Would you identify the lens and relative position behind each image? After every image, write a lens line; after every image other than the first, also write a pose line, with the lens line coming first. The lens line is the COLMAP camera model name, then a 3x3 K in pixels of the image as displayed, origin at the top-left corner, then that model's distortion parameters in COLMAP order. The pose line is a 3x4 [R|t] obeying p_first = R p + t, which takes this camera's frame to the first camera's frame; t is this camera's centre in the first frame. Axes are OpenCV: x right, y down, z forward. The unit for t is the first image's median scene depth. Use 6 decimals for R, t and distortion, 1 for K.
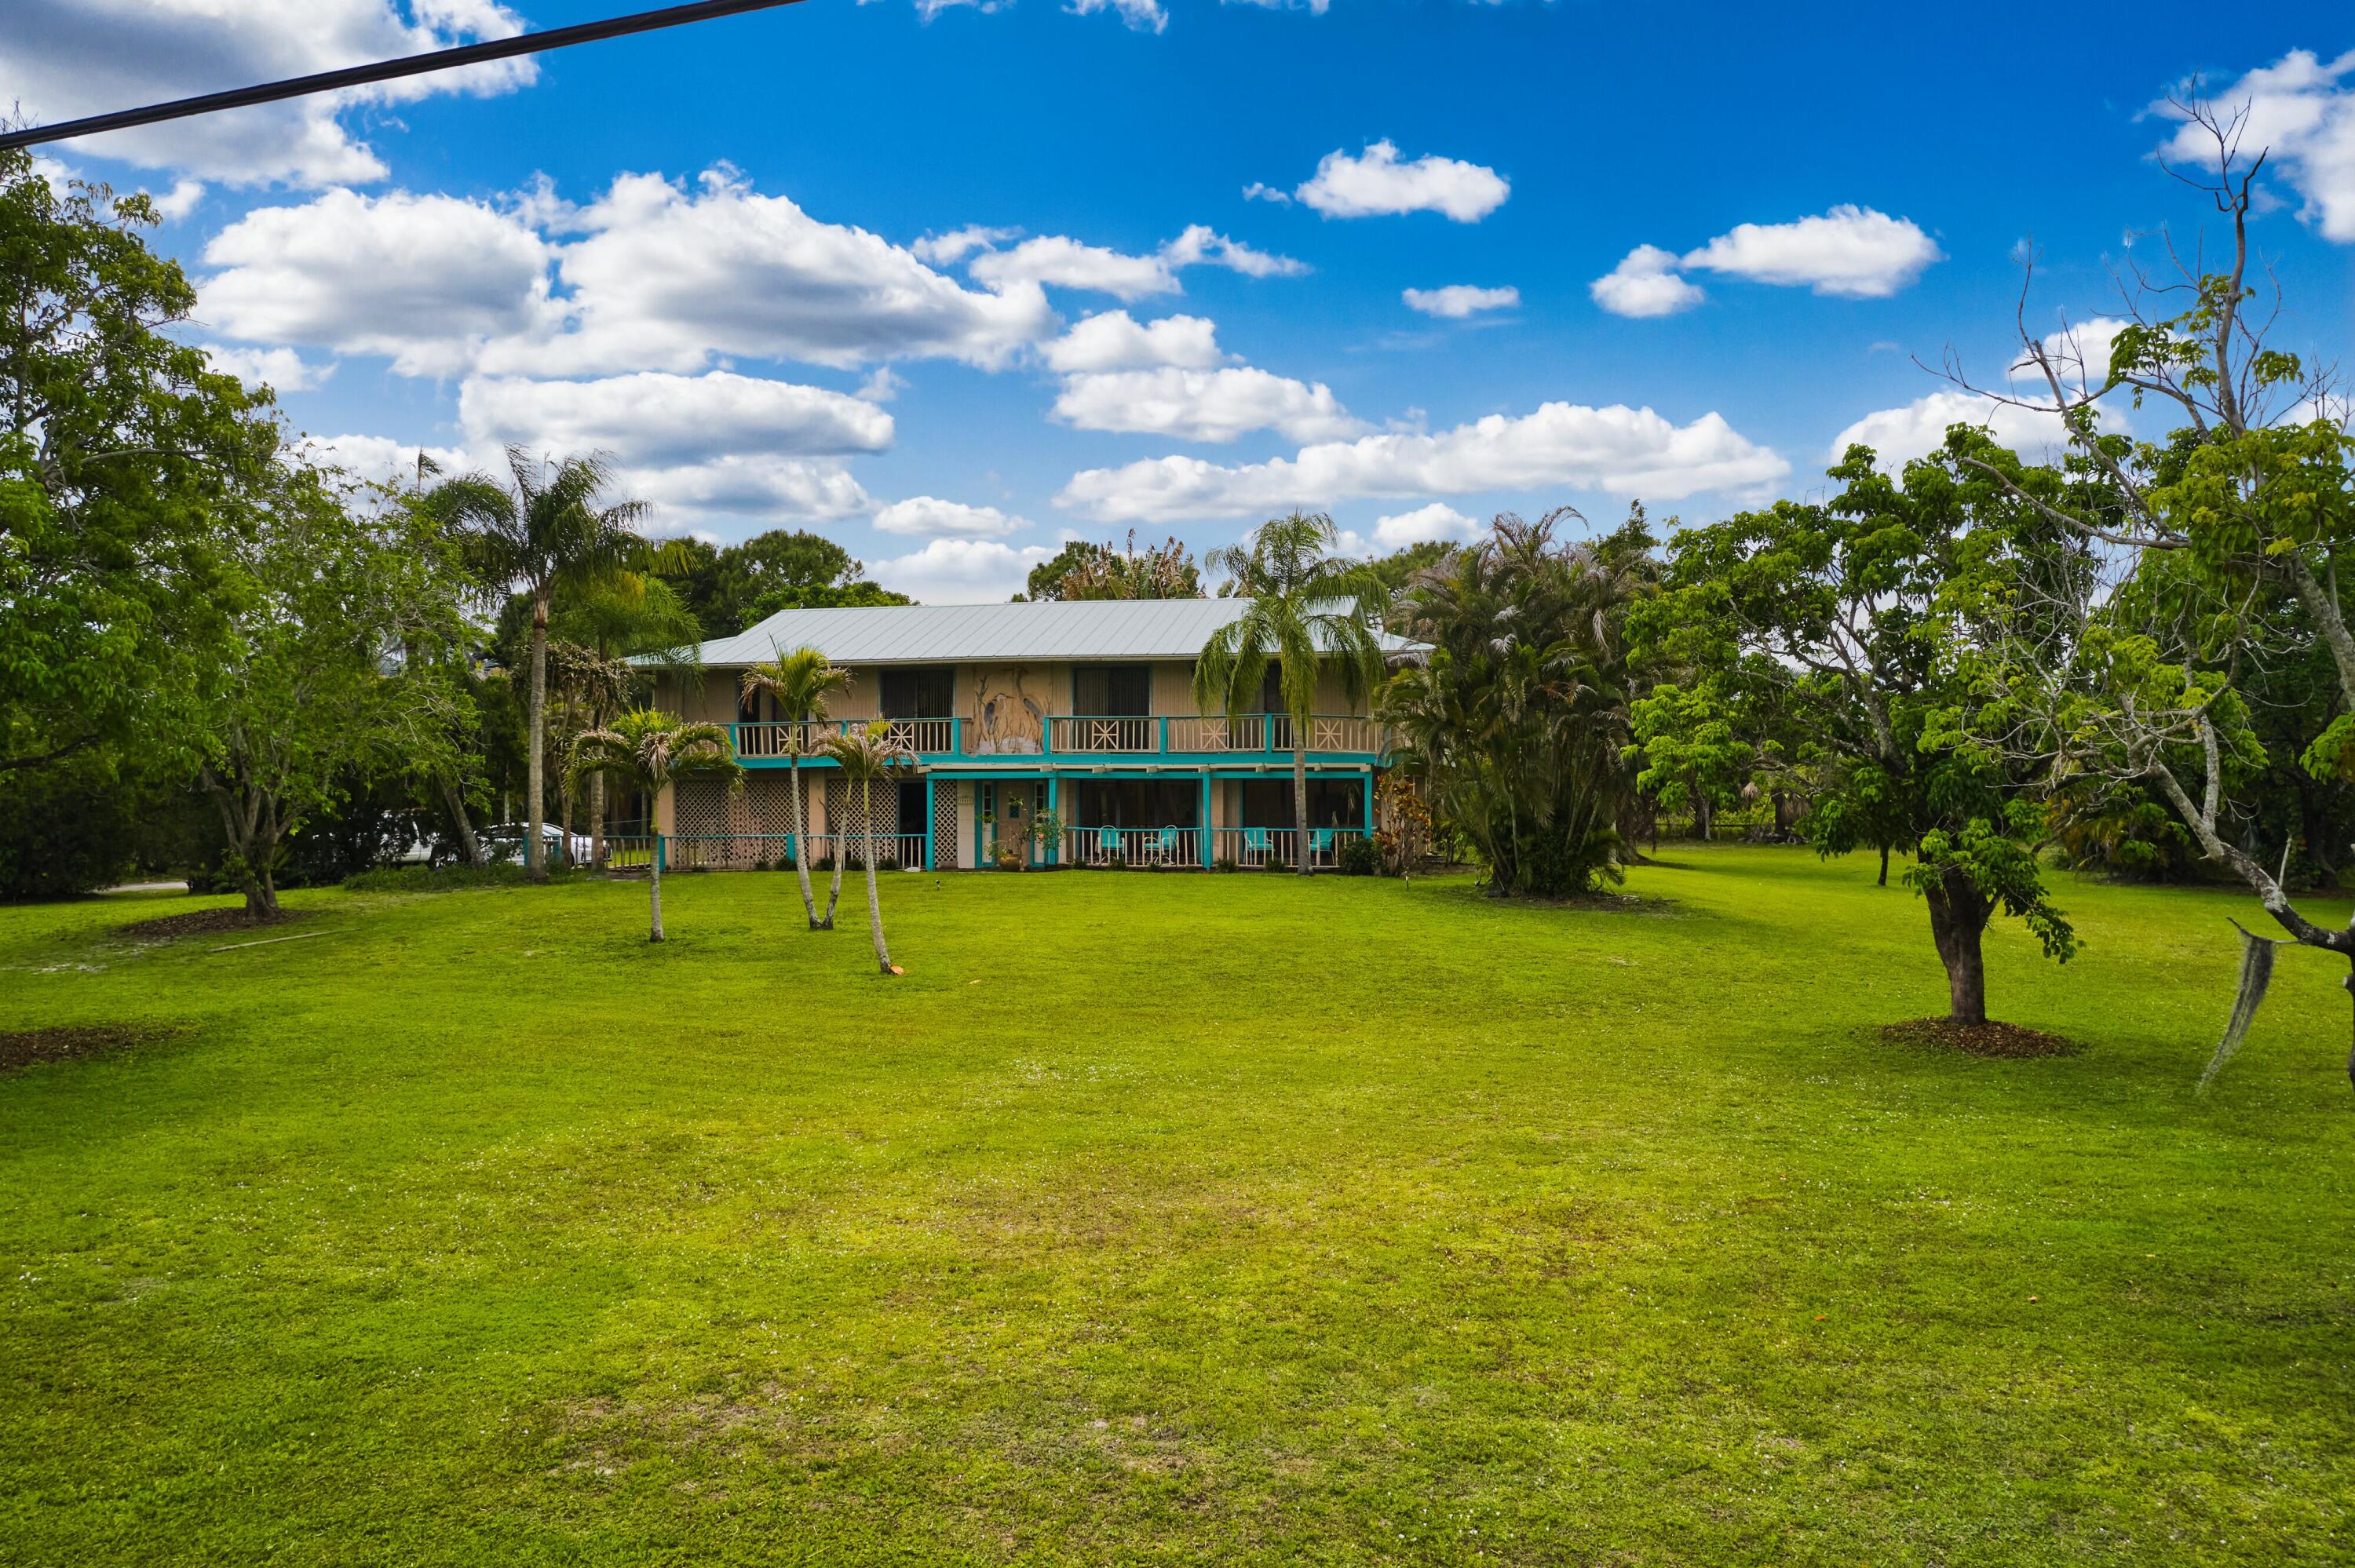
lens RADIAL K [[1947.5, 0, 1177.5], [0, 1947.5, 784.0], [0, 0, 1]] dist [-0.000052, 0.000095]
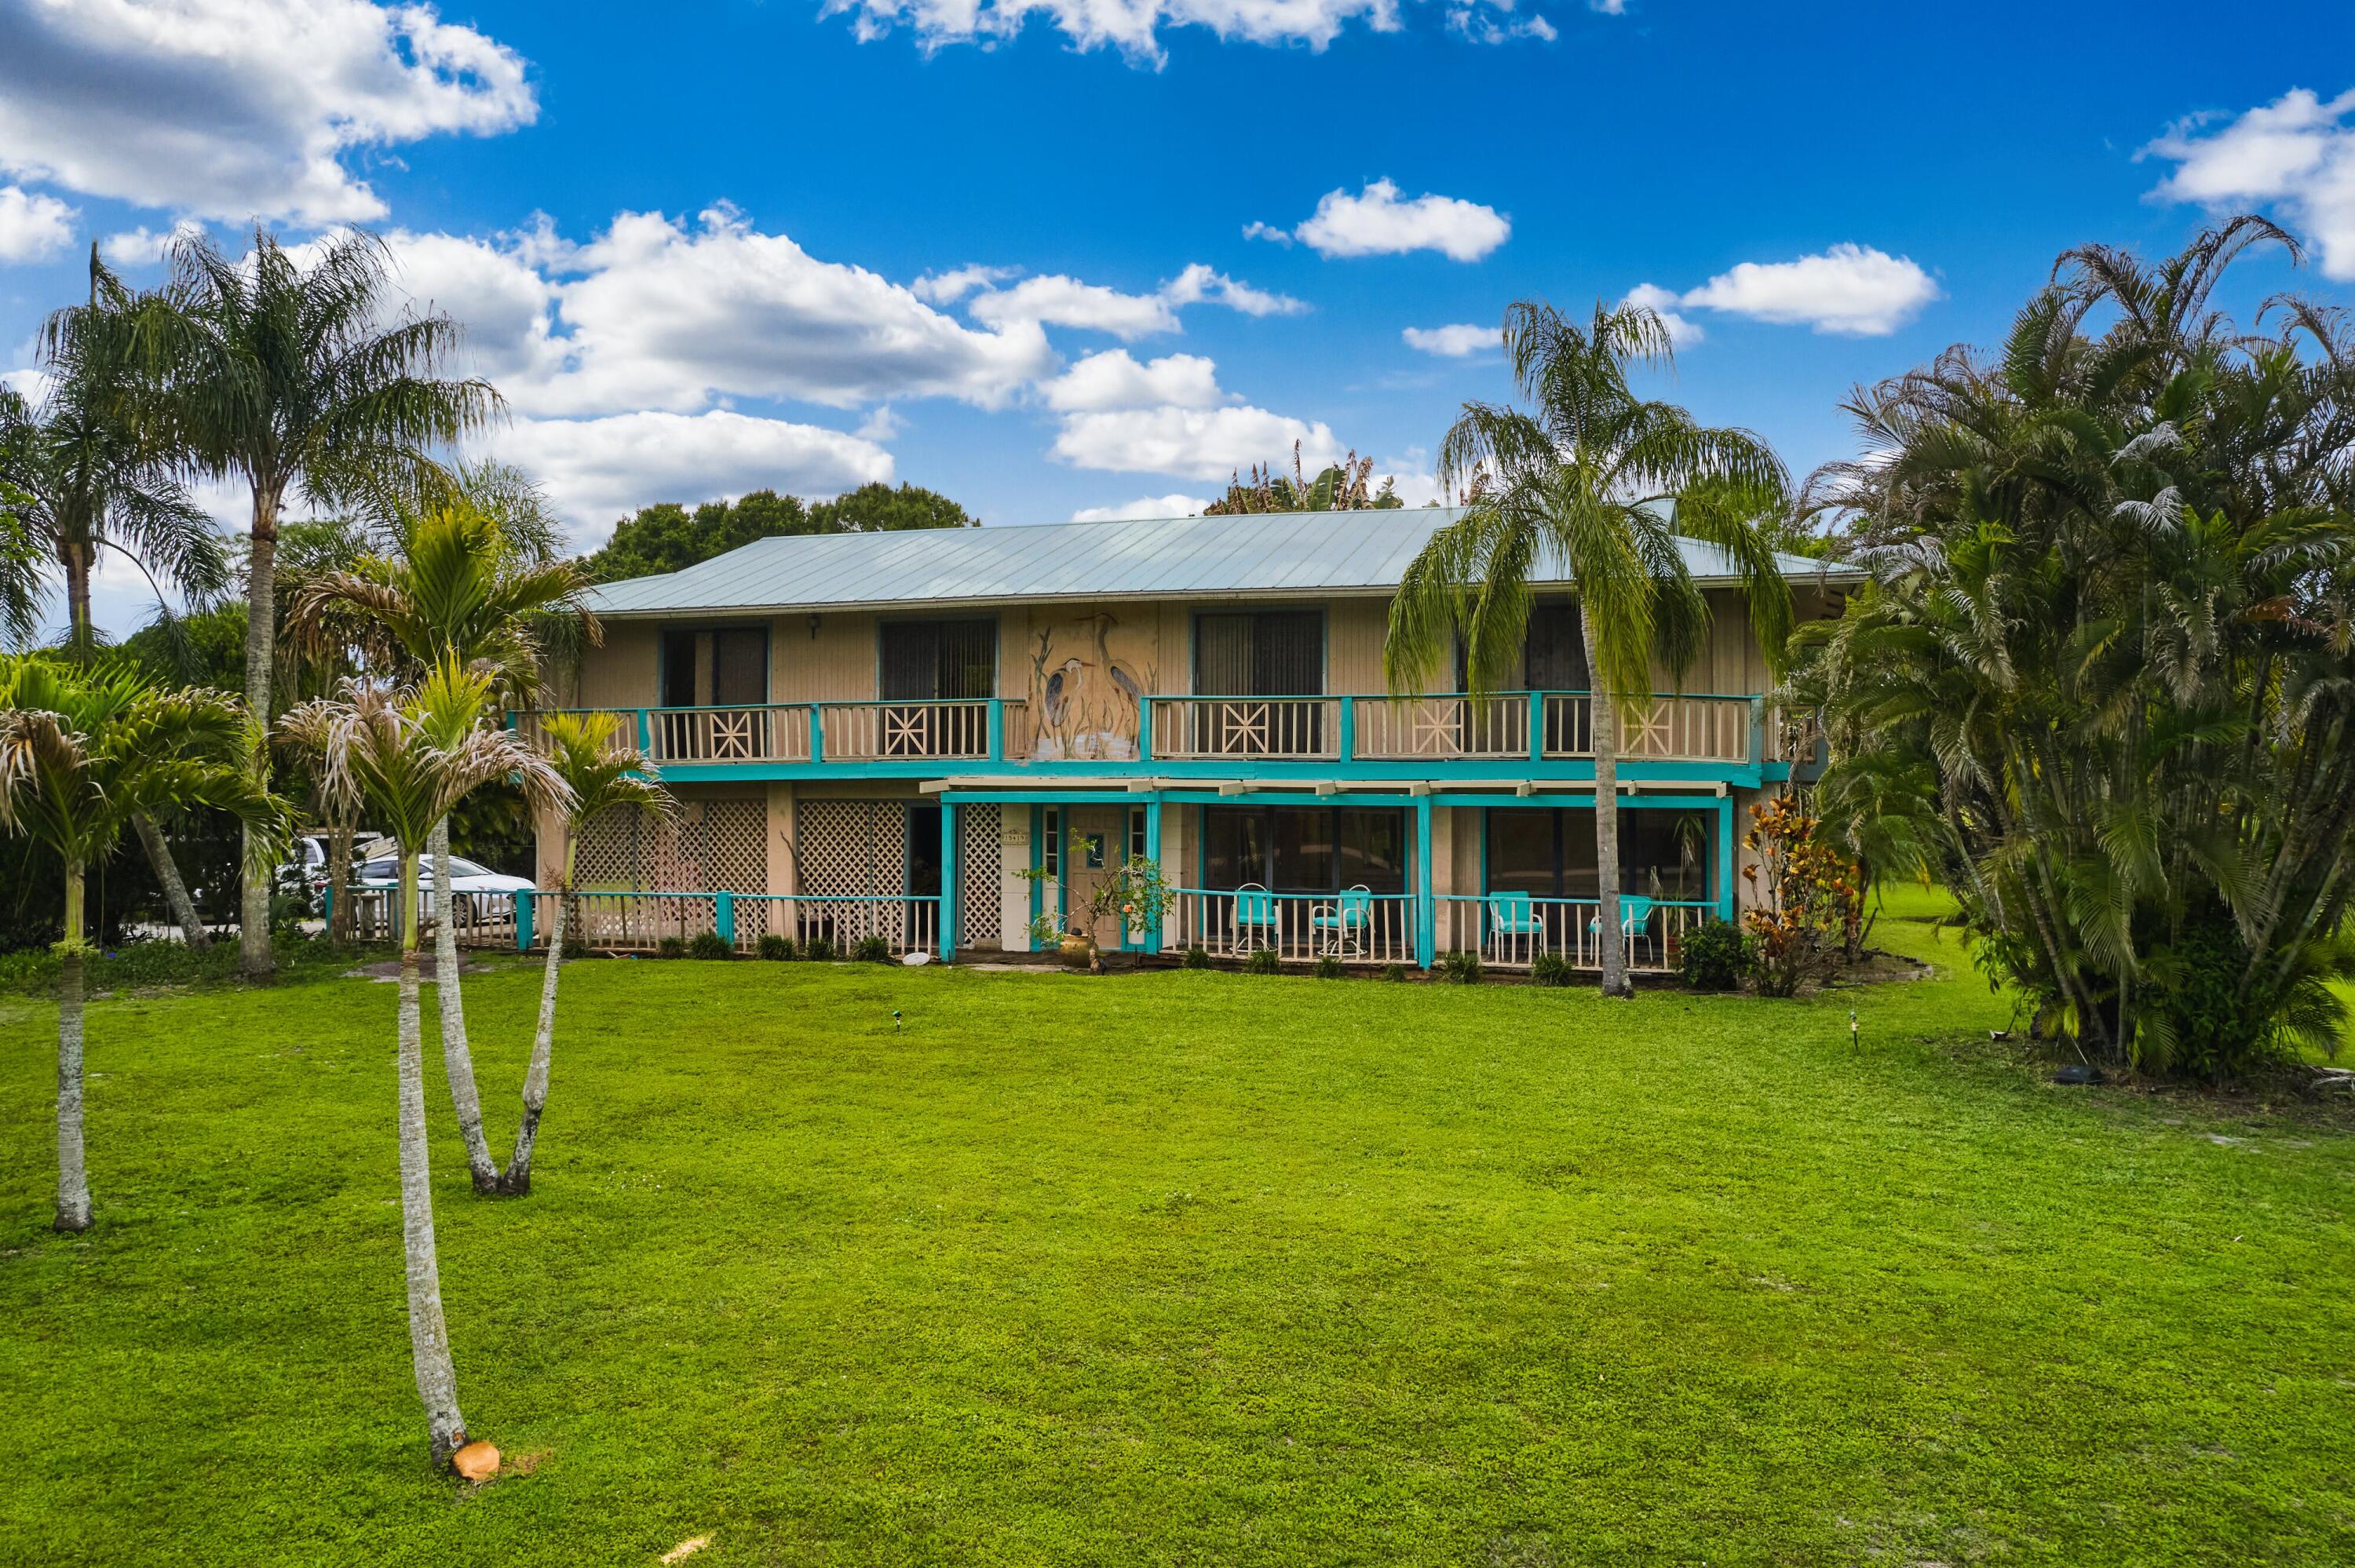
lens RADIAL K [[1941.6, 0, 1177.5], [0, 1941.6, 784.0], [0, 0, 1]] dist [0.000262, -0.001520]
pose [[0.995323, 0.005696, -0.096431, -0.001850], [-0.005729, 0.999984, -0.000066, -0.008509], [0.096429, 0.000618, 0.995340, 0.425010]]
